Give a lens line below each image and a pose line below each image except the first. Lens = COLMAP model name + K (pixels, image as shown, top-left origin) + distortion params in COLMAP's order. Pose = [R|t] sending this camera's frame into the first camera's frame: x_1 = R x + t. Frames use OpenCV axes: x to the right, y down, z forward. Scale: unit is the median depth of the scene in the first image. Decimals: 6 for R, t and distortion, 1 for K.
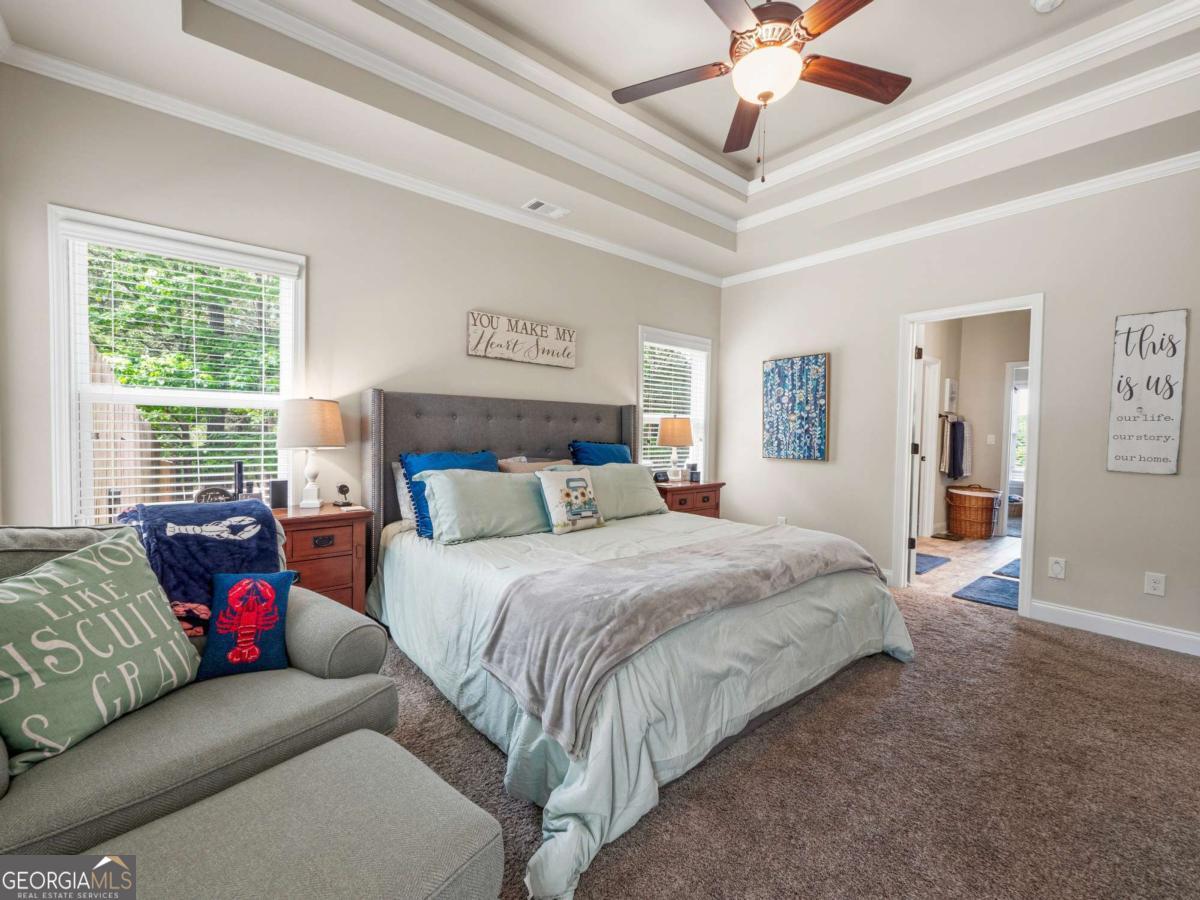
lens RADIAL K [[506.7, 0, 600.8], [0, 506.7, 448.1], [0, 0, 1]] dist [-0.005284, 0.000208]
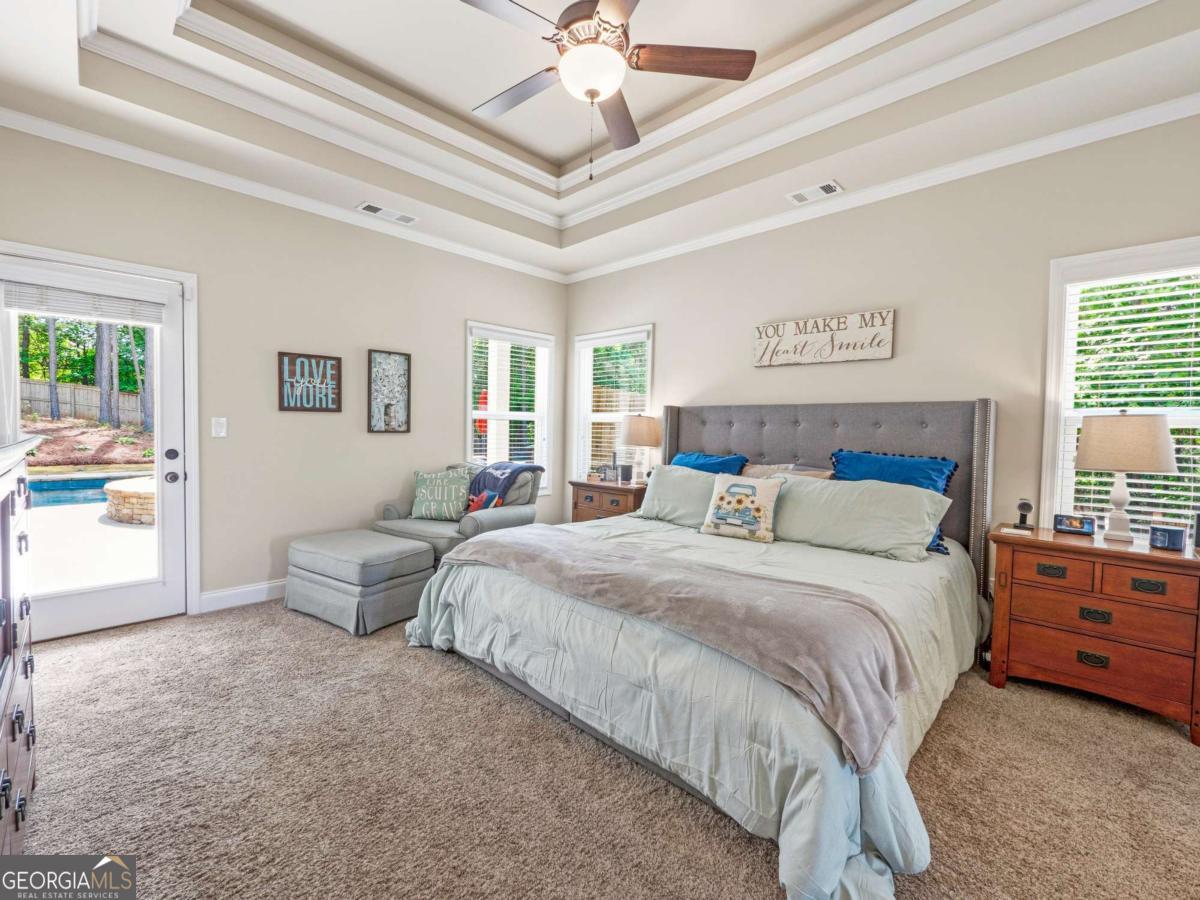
lens RADIAL K [[506.7, 0, 595.3], [0, 506.7, 450.1], [0, 0, 1]] dist [-0.005284, 0.000208]
pose [[0.105667, 0.024795, -0.994092, 0.718201], [-0.053964, 0.998359, 0.019165, -0.007536], [0.992936, 0.051620, 0.106832, 0.504629]]
